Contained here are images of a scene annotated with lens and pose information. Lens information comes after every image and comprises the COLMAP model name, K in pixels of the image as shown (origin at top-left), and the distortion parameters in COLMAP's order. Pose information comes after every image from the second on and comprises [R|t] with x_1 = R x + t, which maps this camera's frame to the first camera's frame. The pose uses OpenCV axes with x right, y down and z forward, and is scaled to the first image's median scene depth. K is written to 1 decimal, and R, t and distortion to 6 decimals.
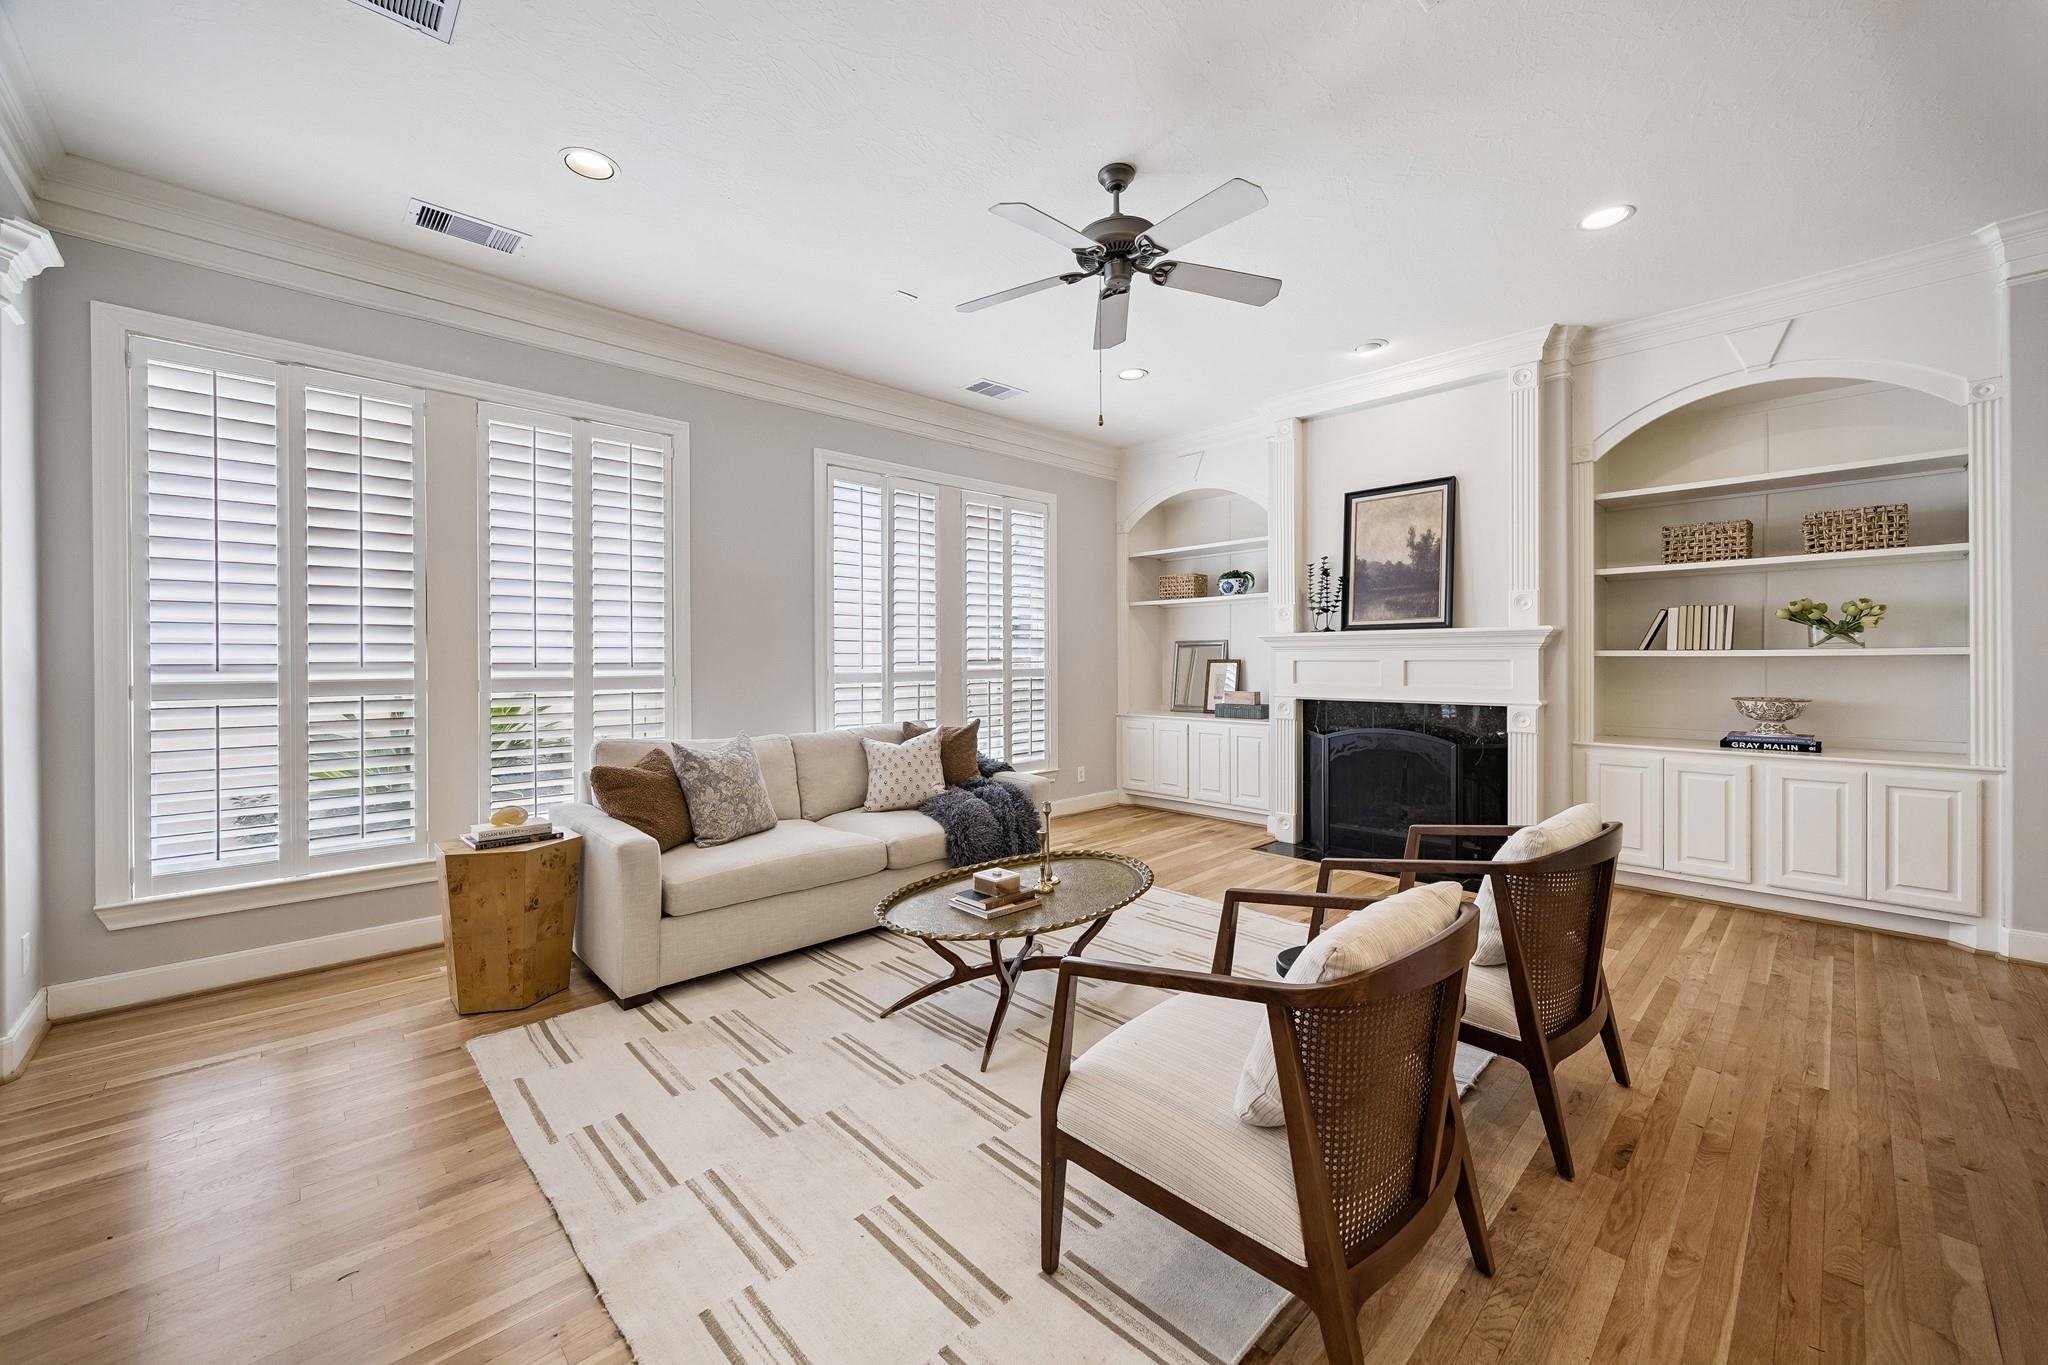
lens RADIAL K [[778.5, 0, 1013.3], [0, 778.5, 661.4], [0, 0, 1]] dist [-0.001171, 0.000205]
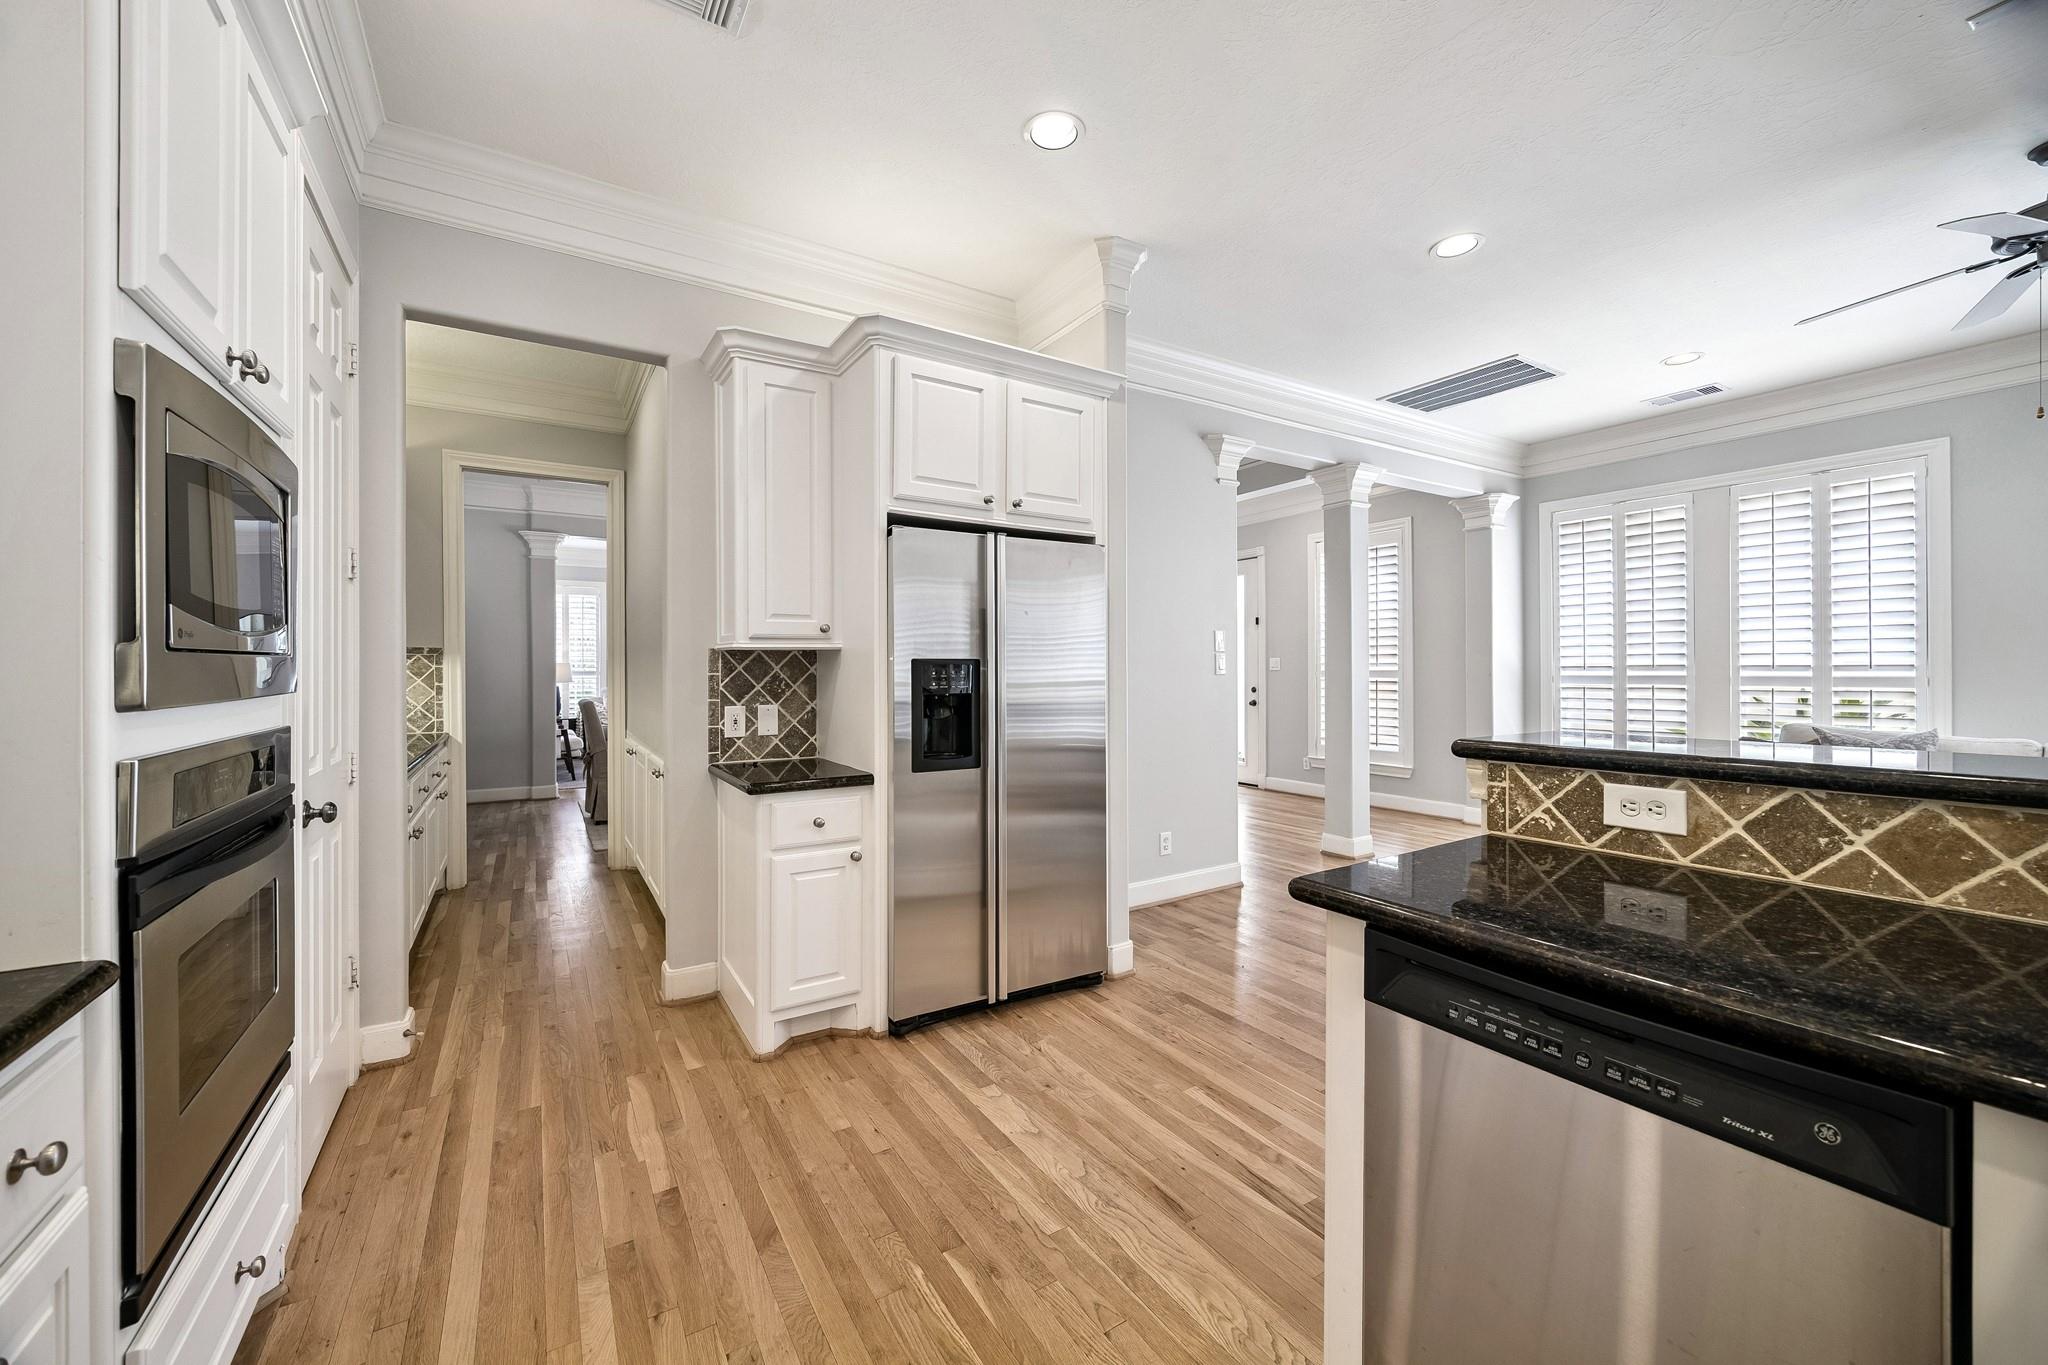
lens RADIAL K [[778.5, 0, 1016.3], [0, 778.5, 669.7], [0, 0, 1]] dist [-0.001171, 0.000205]
pose [[-0.196678, 0.009694, -0.980420, 1.641393], [0.002452, 0.999953, 0.009395, -0.009824], [0.980465, -0.000556, -0.196693, -0.087038]]
